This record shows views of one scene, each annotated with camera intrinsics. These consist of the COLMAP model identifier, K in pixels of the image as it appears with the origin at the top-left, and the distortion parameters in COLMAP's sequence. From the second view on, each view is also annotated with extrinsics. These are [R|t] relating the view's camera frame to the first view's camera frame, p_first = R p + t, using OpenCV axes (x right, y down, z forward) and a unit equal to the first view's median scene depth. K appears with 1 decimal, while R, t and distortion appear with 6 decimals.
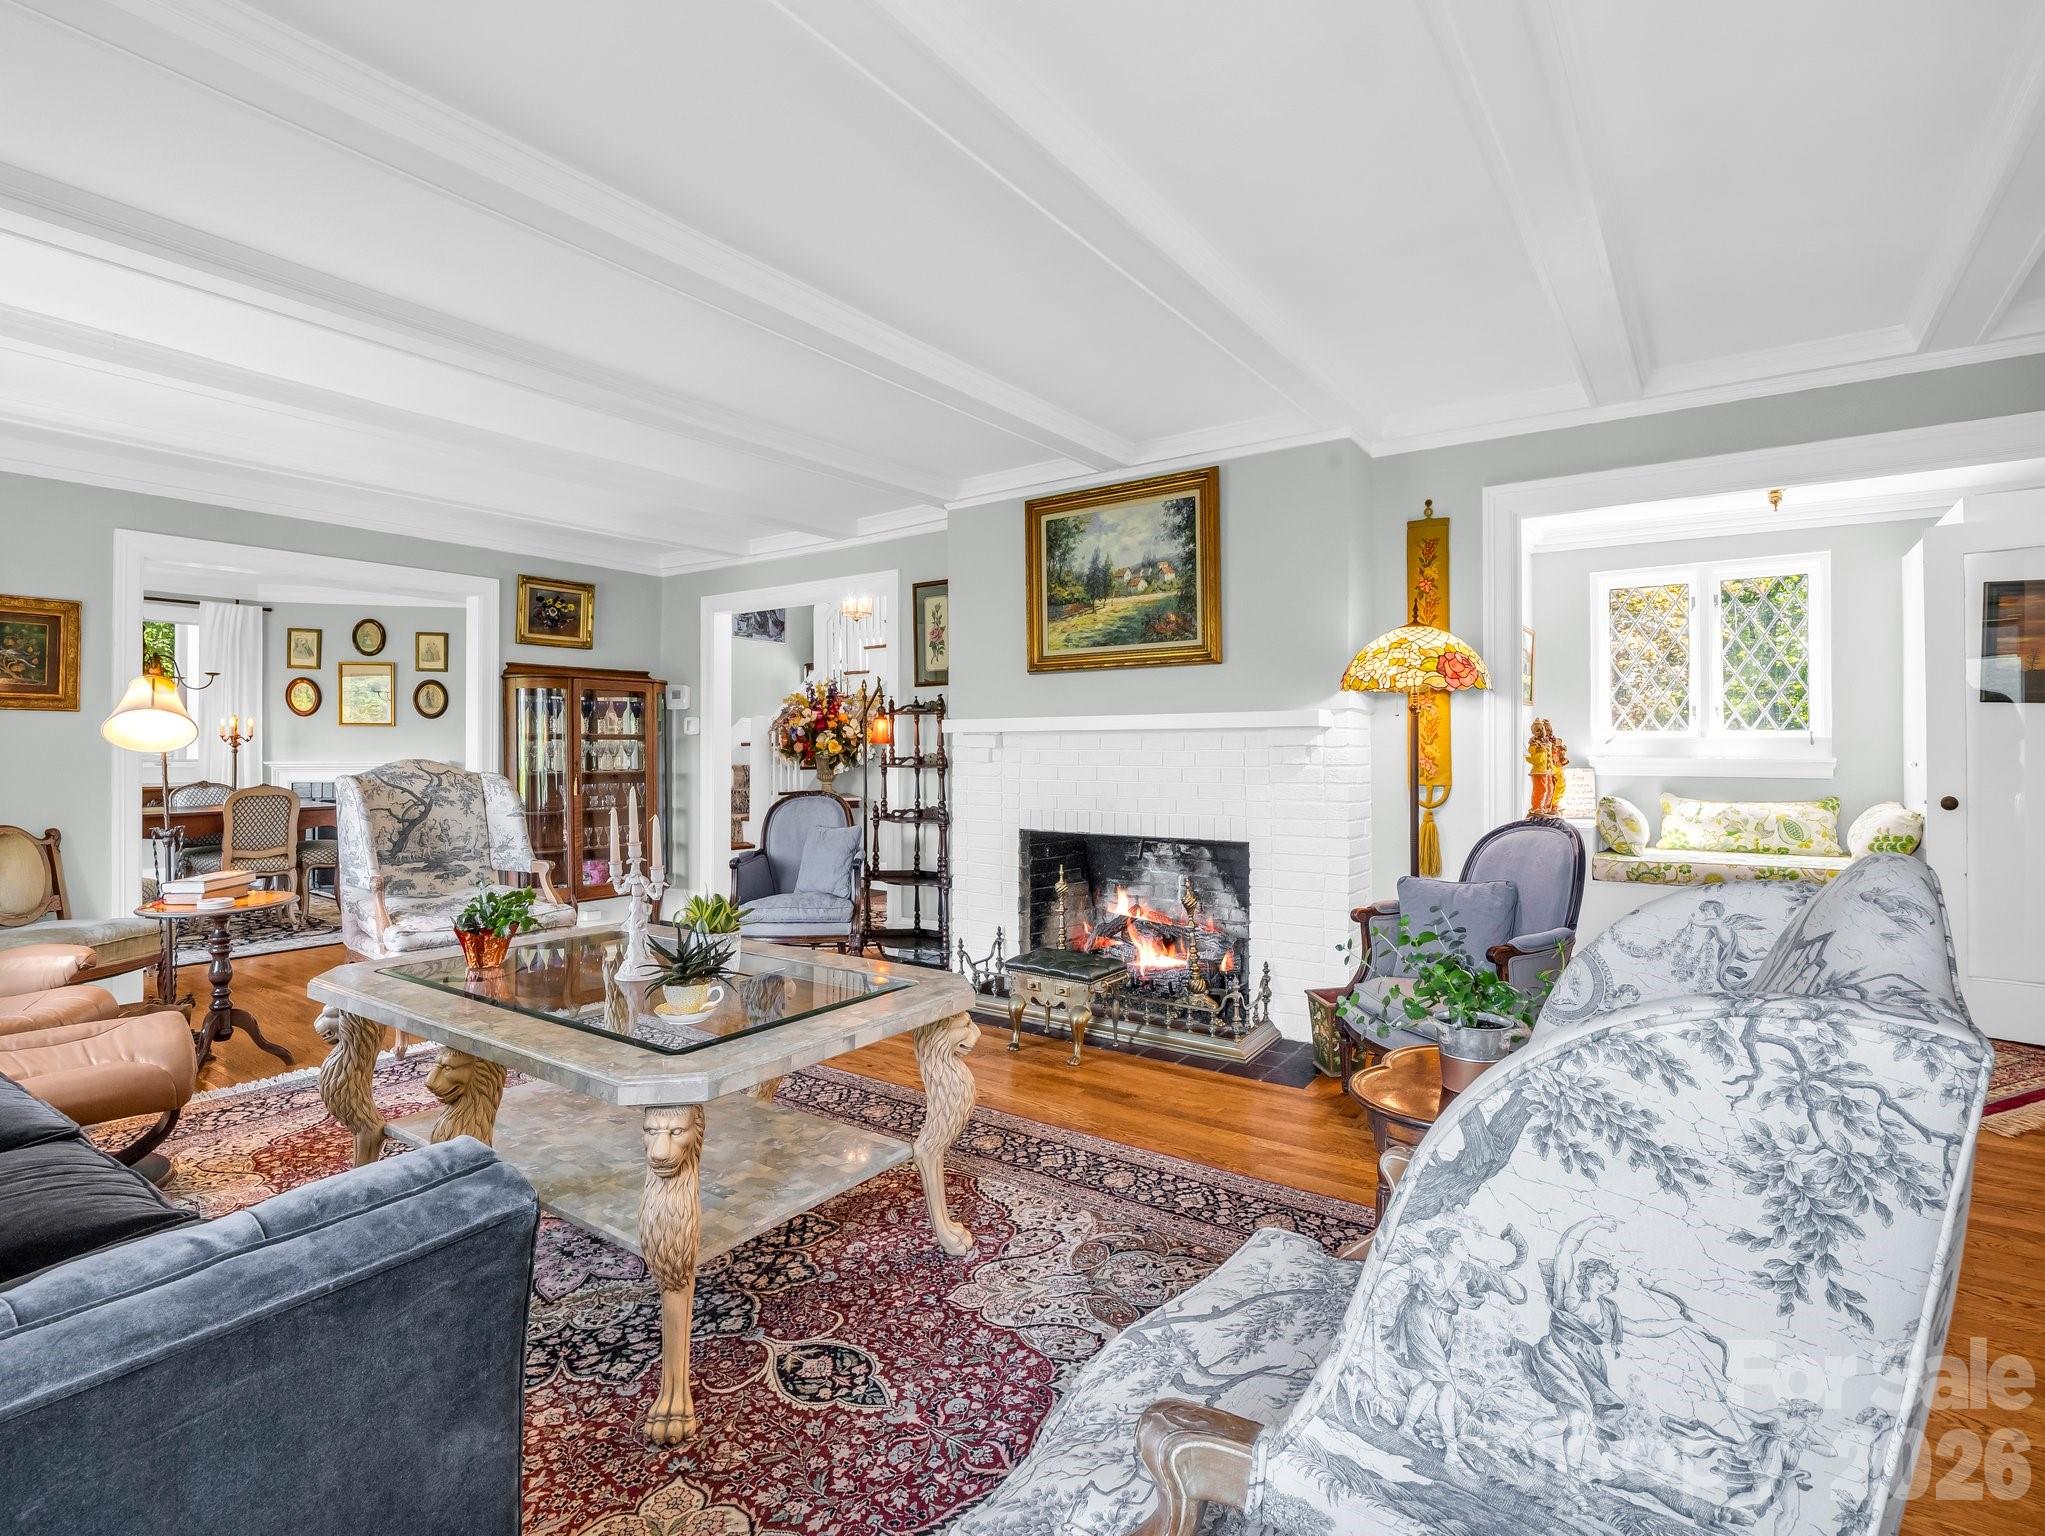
lens RADIAL K [[996.4, 0, 1031.5], [0, 996.4, 740.8], [0, 0, 1]] dist [-0.015652, -0.002616]
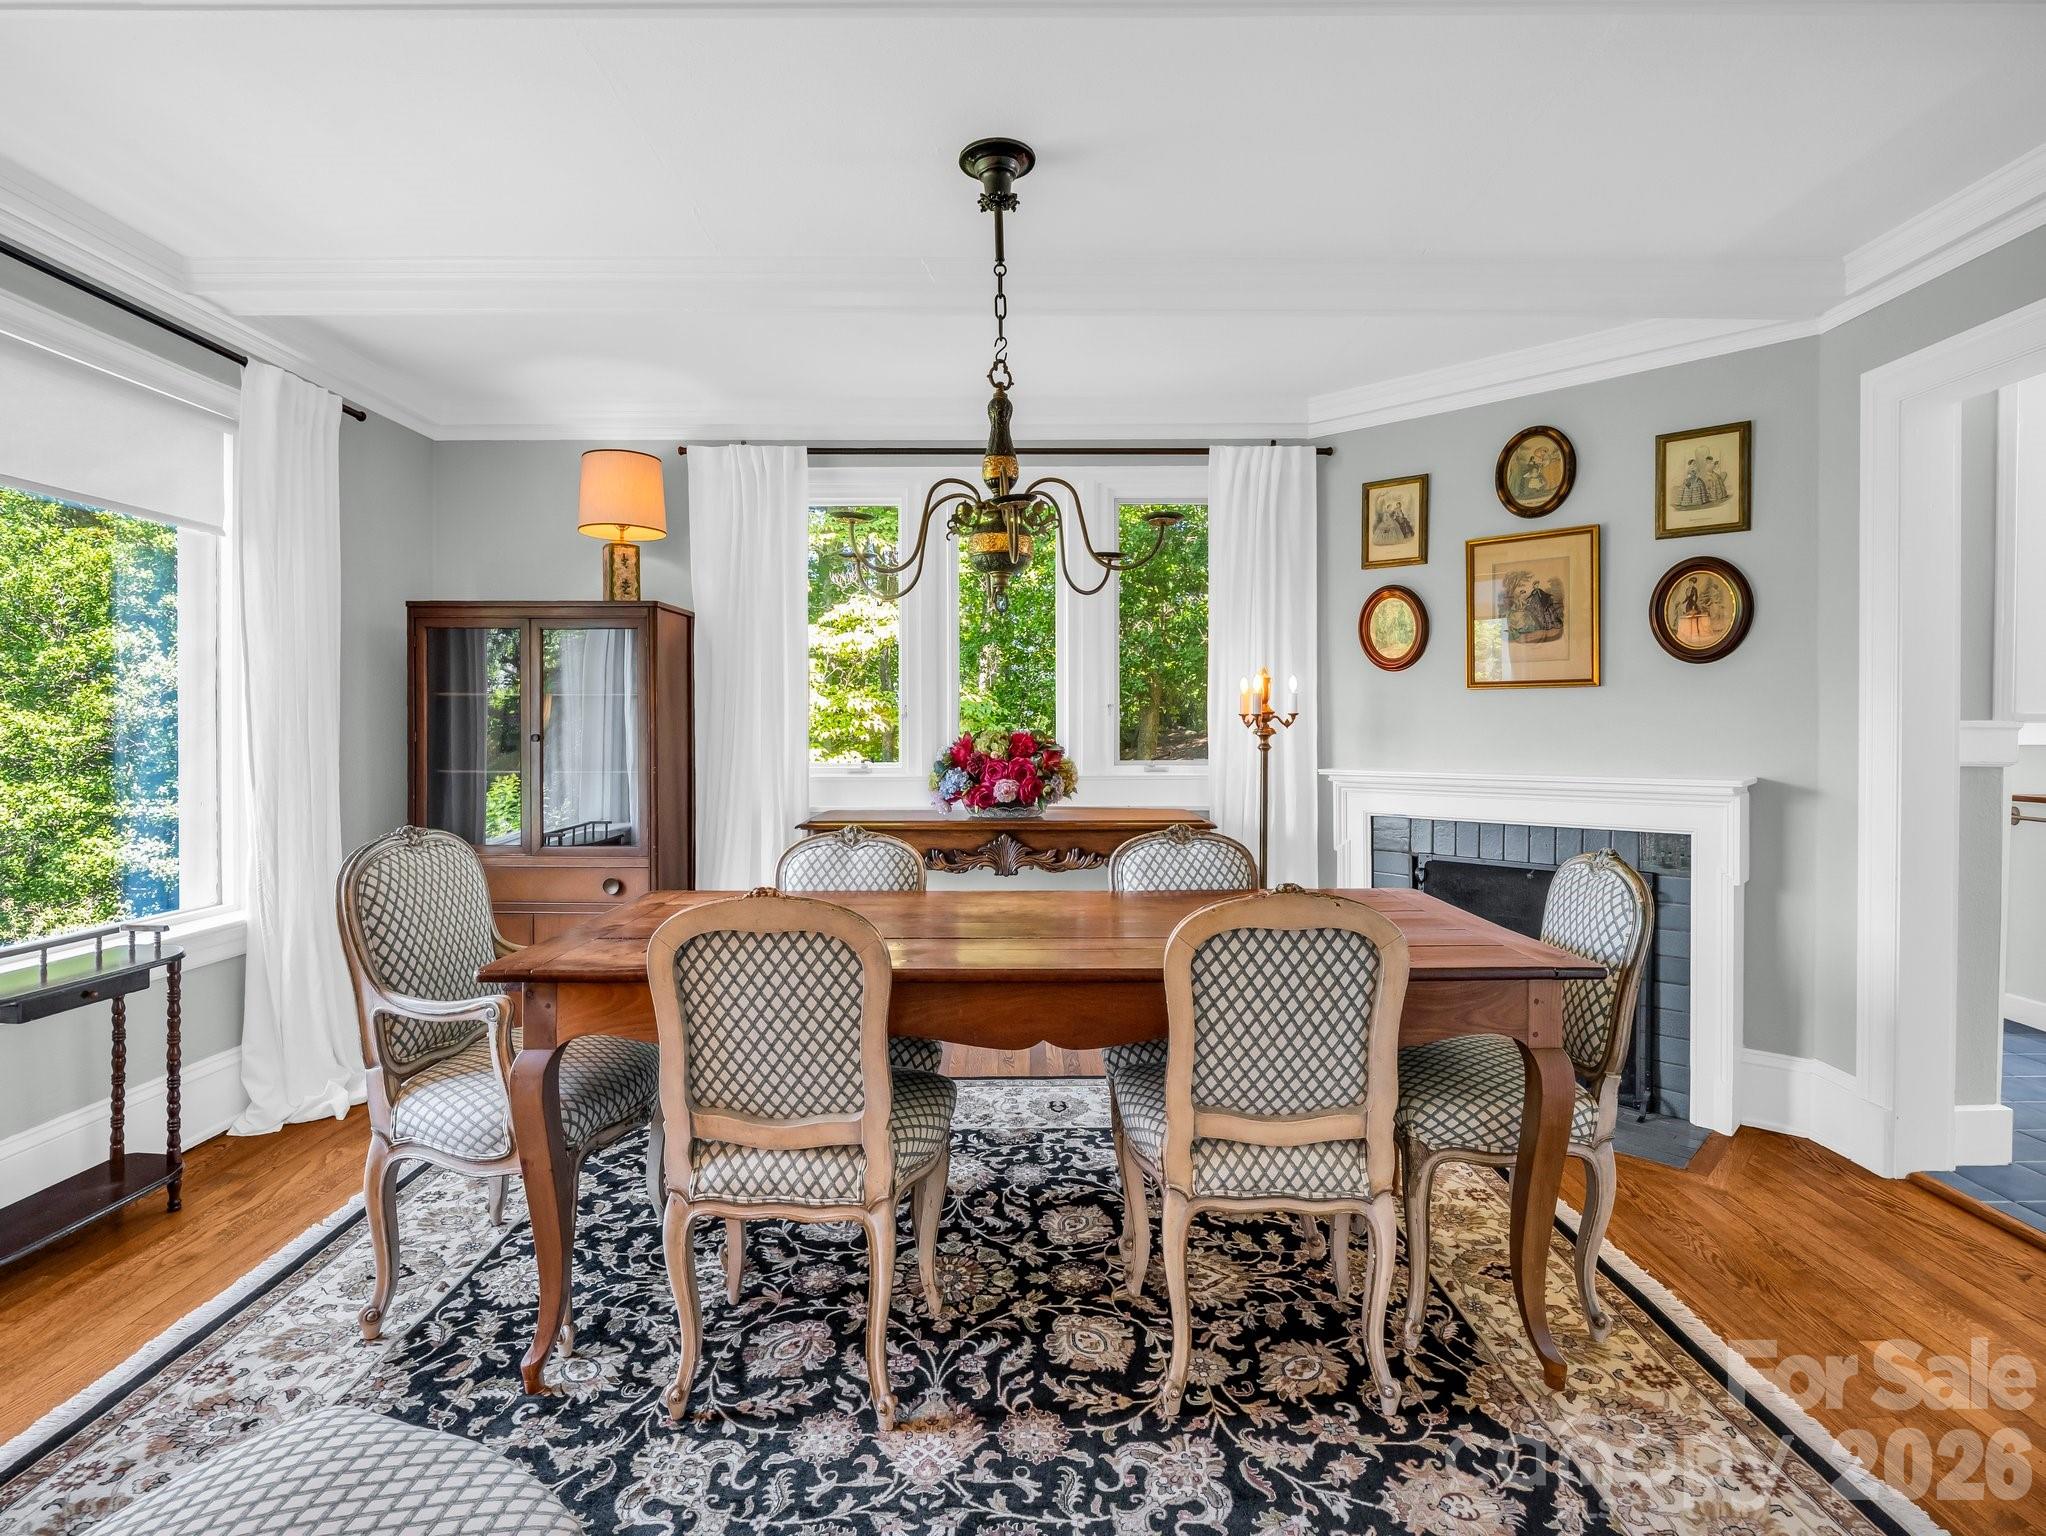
lens RADIAL K [[996.9, 0, 969.4], [0, 996.9, 748.2], [0, 0, 1]] dist [-0.015652, -0.002616]
pose [[0.524744, 0.007777, -0.851225, -0.874729], [0.002790, 0.999937, 0.010855, 0.010247], [0.851256, -0.008071, 0.524689, 1.152798]]
